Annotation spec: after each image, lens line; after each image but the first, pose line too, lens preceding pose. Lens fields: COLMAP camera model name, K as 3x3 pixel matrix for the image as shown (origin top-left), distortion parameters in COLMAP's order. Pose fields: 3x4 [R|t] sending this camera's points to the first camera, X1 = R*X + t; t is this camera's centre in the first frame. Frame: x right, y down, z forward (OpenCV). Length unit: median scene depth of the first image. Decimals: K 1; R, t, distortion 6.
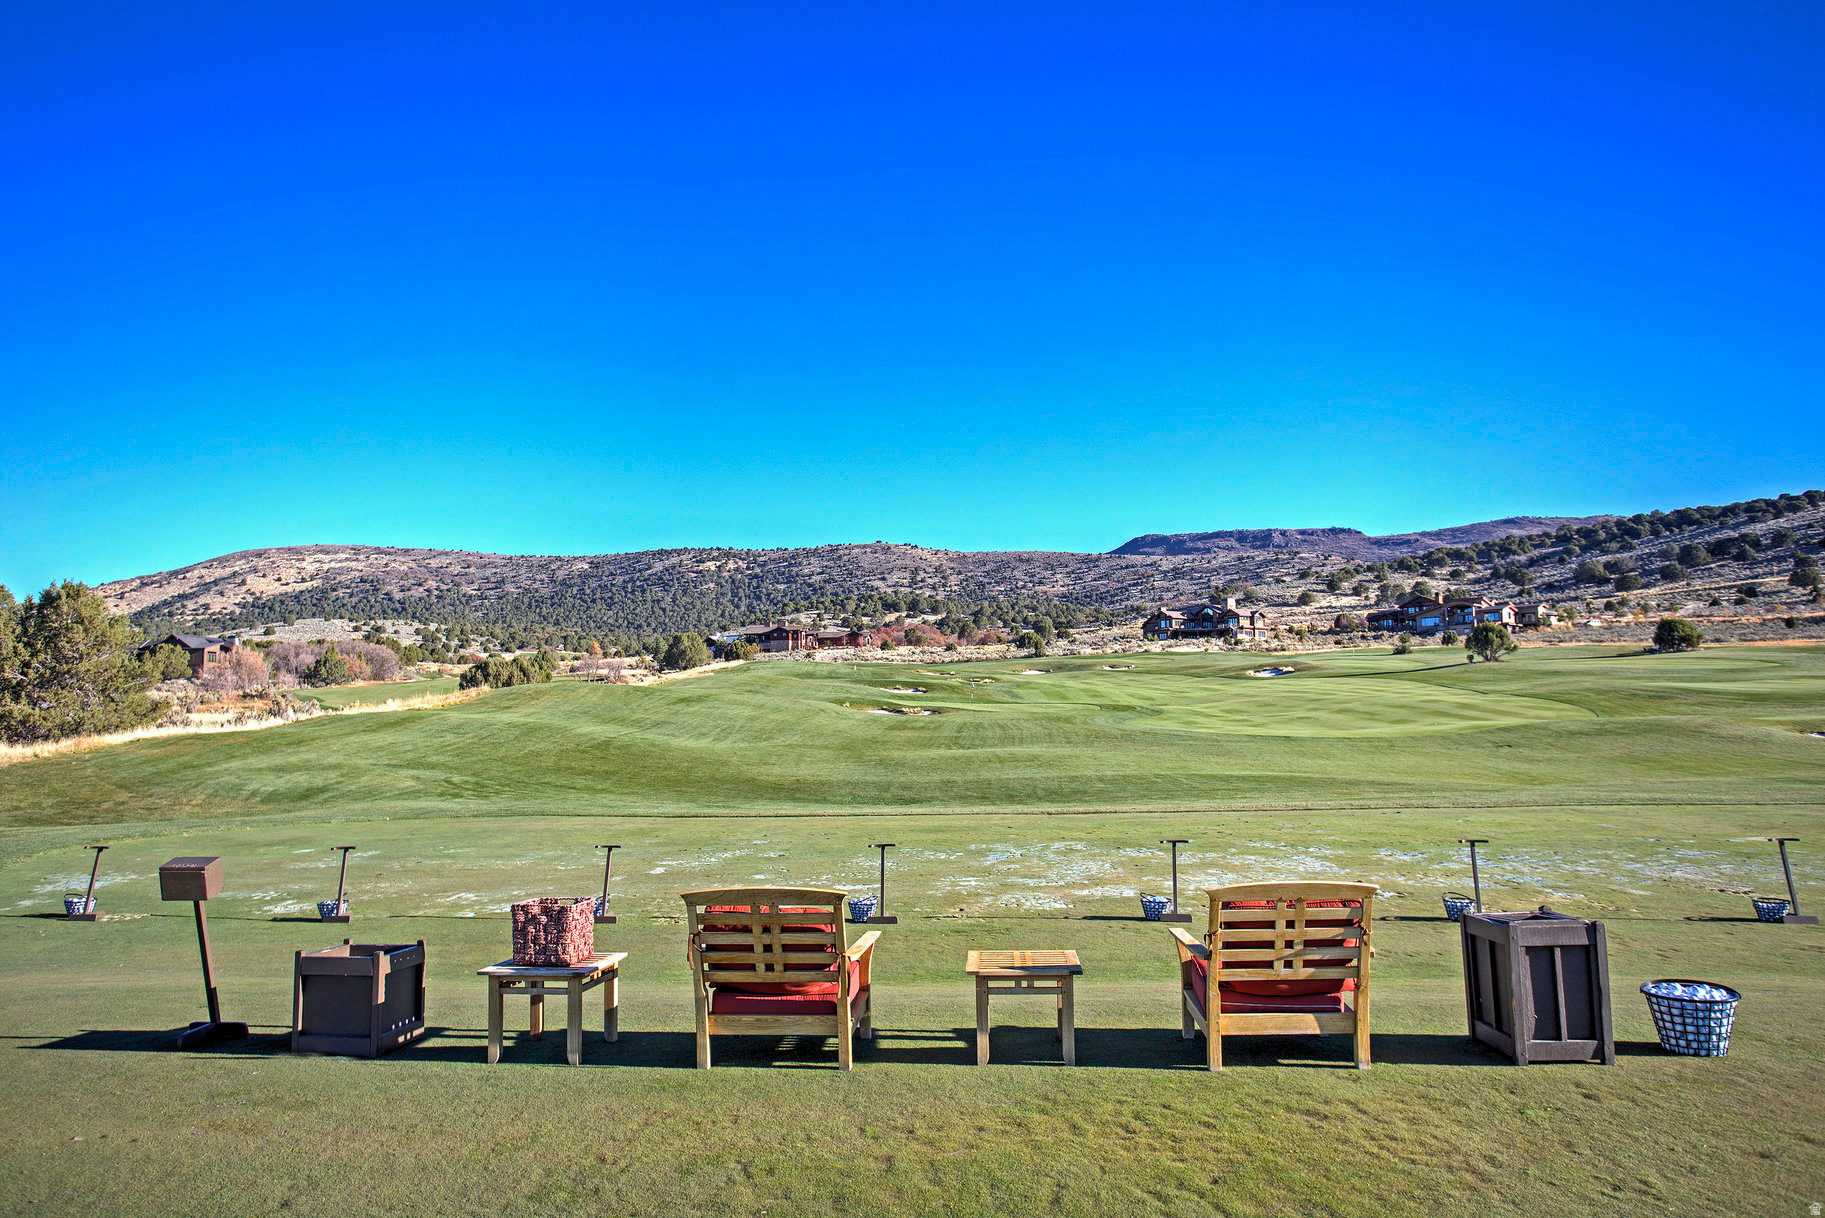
lens RADIAL K [[1325.1, 0, 912.5], [0, 1325.1, 609.0], [0, 0, 1]] dist [0.011088, 0.005151]
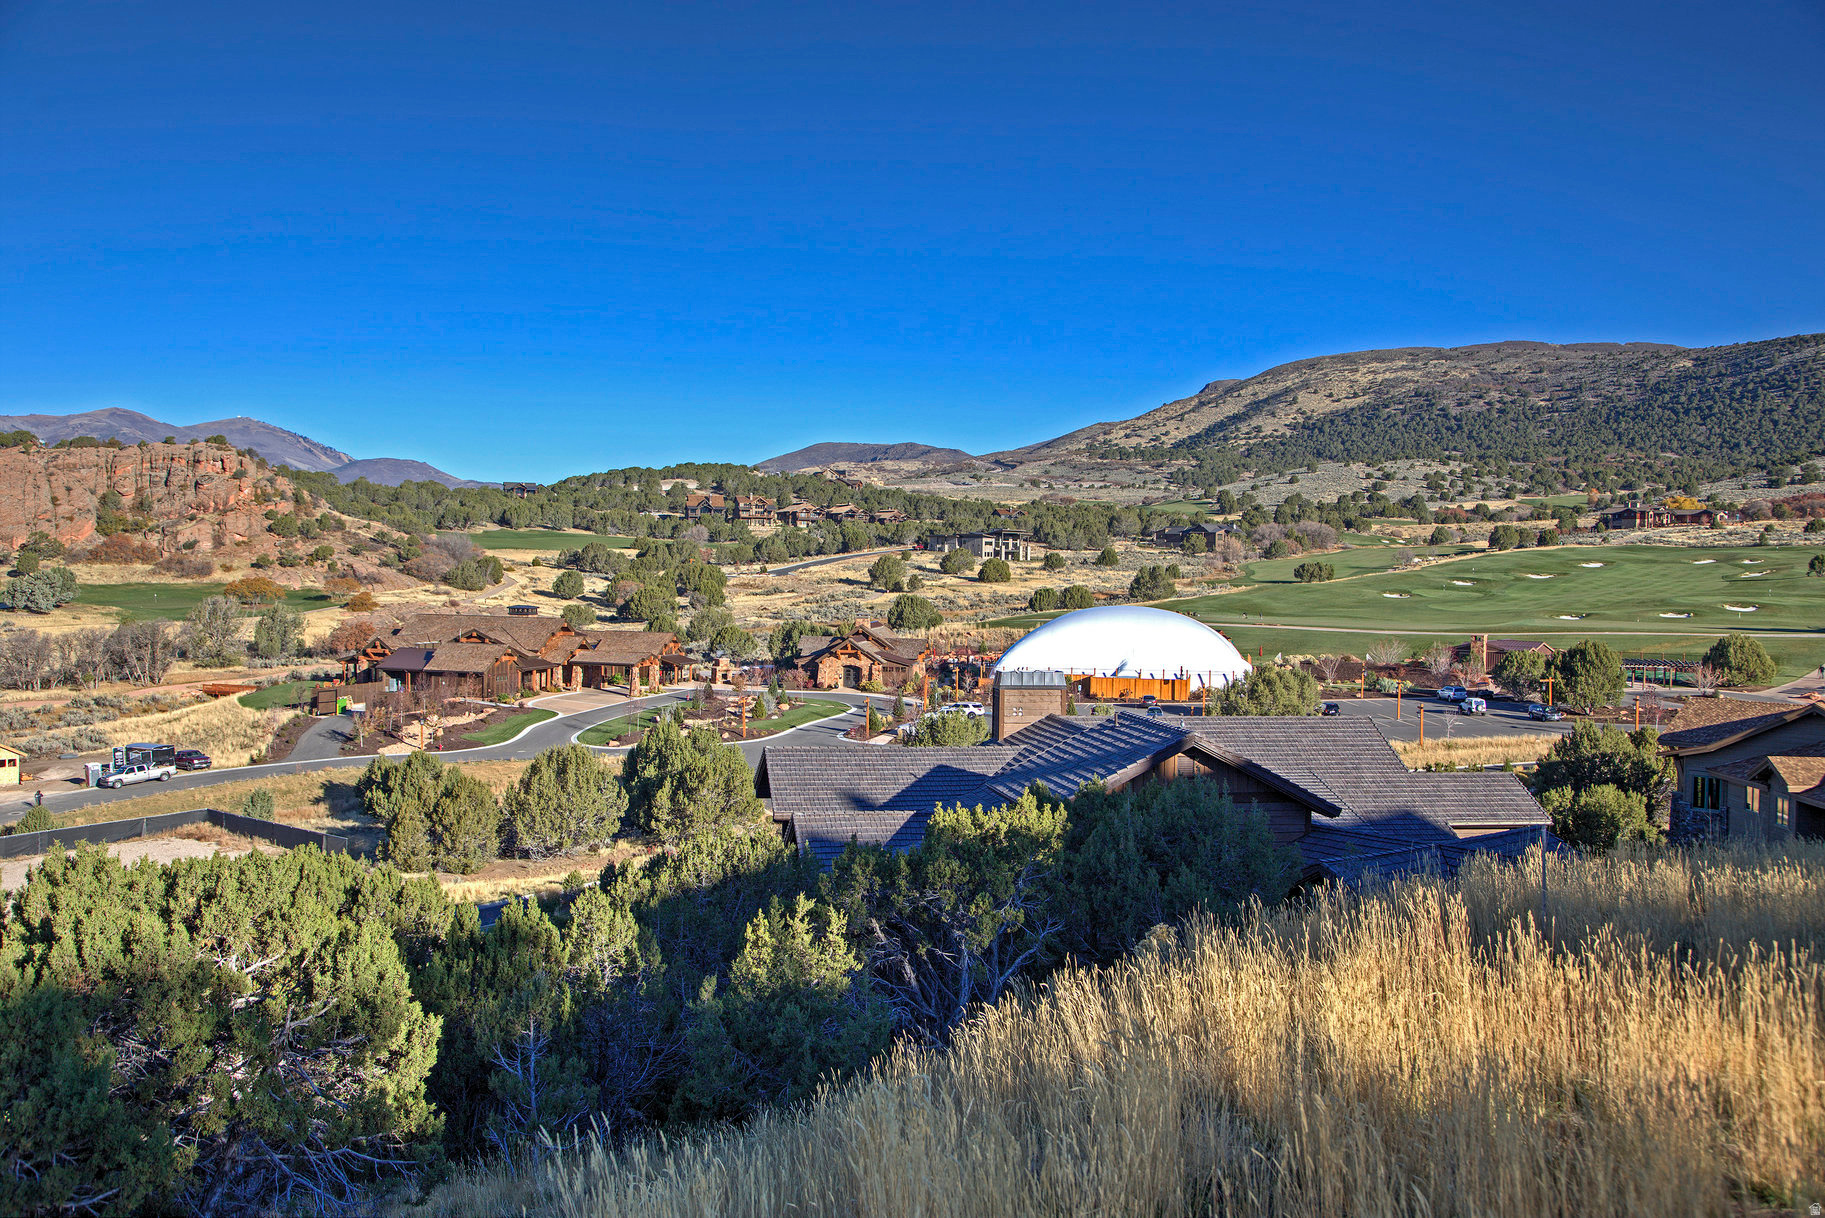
lens RADIAL K [[1739.3, 0, 912.5], [0, 1739.3, 609.0], [0, 0, 1]] dist [0.008976, 0.013728]
pose [[0.770966, 0.043363, -0.635398, 0.069211], [0.032529, 0.993696, 0.107285, -0.014787], [0.636045, -0.103382, 0.764696, -0.113019]]
